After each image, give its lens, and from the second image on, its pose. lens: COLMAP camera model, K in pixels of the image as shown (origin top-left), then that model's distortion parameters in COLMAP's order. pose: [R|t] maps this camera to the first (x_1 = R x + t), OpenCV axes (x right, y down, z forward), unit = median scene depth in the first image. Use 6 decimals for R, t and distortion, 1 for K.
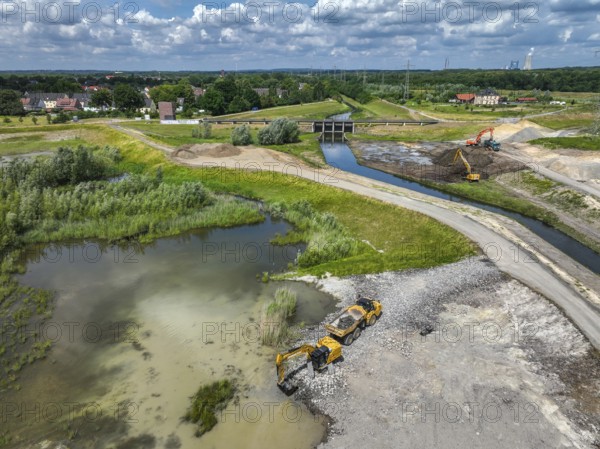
lens RADIAL K [[421.0, 0, 300.0], [0, 421.0, 224.5], [0, 0, 1]] dist [0.000088, 0.002228]
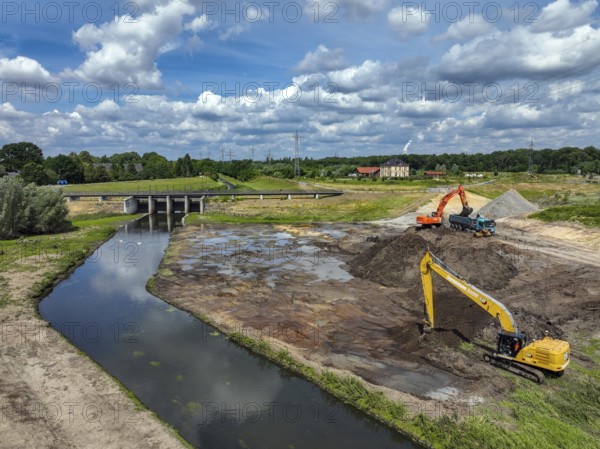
lens RADIAL K [[421.0, 0, 300.0], [0, 421.0, 224.5], [0, 0, 1]] dist [0.000088, 0.002228]
pose [[0.973622, -0.027722, 0.226477, 0.127787], [0.073651, 0.977642, -0.196956, -0.082039], [-0.215953, 0.208441, 0.953895, 0.439750]]
